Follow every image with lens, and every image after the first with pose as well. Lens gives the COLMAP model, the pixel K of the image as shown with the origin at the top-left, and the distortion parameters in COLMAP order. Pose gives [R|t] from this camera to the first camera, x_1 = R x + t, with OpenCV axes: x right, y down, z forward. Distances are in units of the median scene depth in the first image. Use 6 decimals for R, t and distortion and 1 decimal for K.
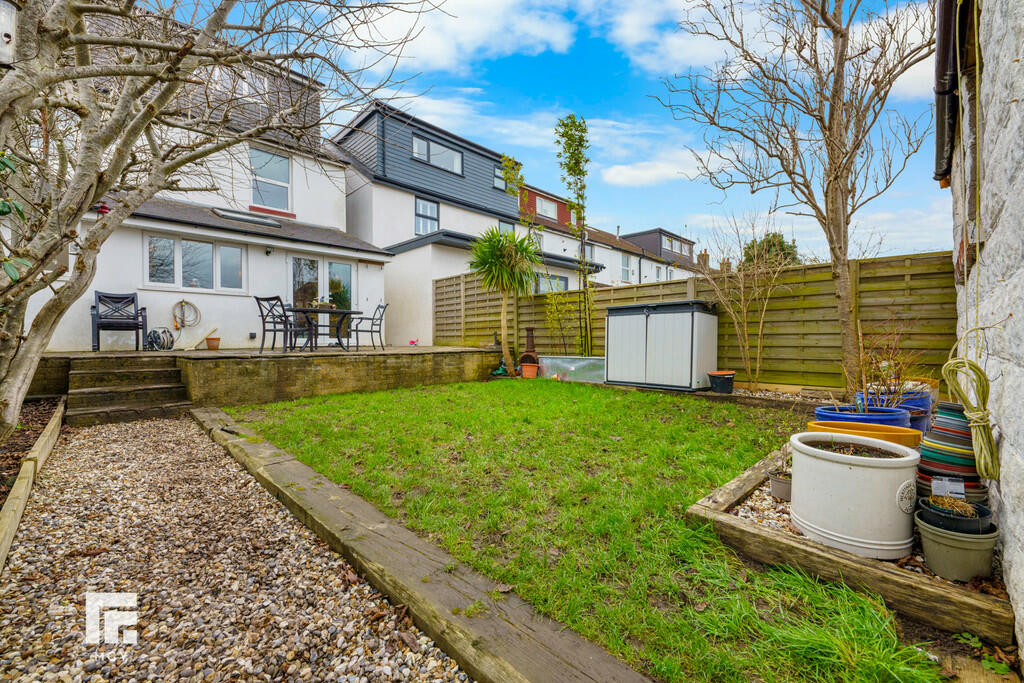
lens RADIAL K [[419.0, 0, 512.0], [0, 419.0, 341.5], [0, 0, 1]] dist [-0.000725, -0.000084]
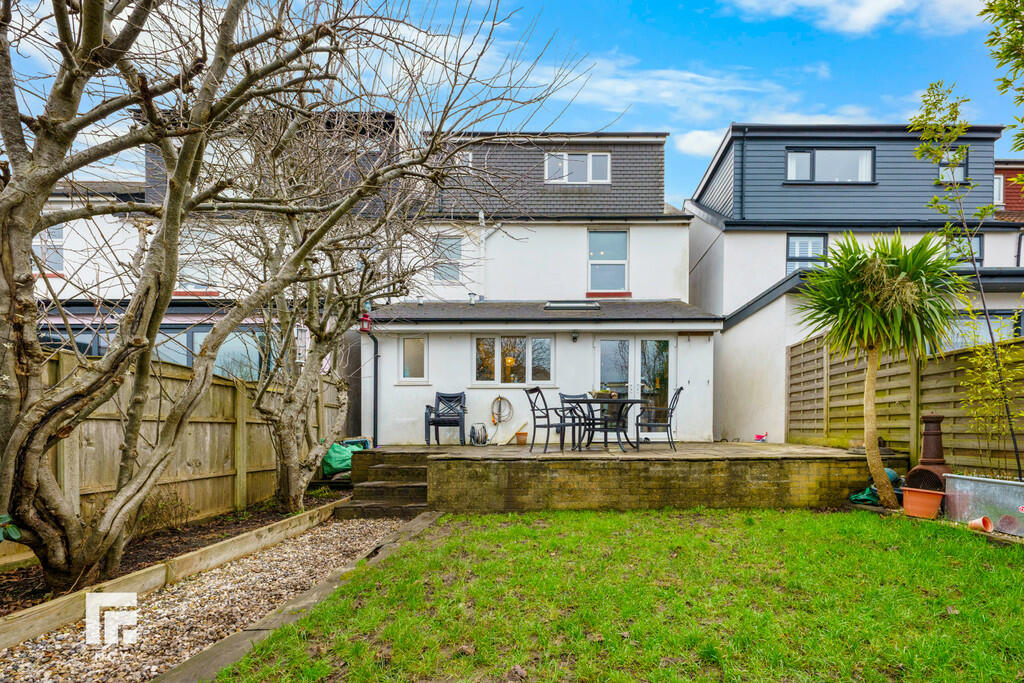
lens RADIAL K [[483.8, 0, 513.1], [0, 483.8, 440.5], [0, 0, 1]] dist [0.000642, -0.000433]
pose [[0.707232, 0.013950, -0.706844, 0.080219], [-0.001258, 0.999829, 0.018473, -0.011319], [0.706980, -0.012175, 0.707129, 0.177776]]
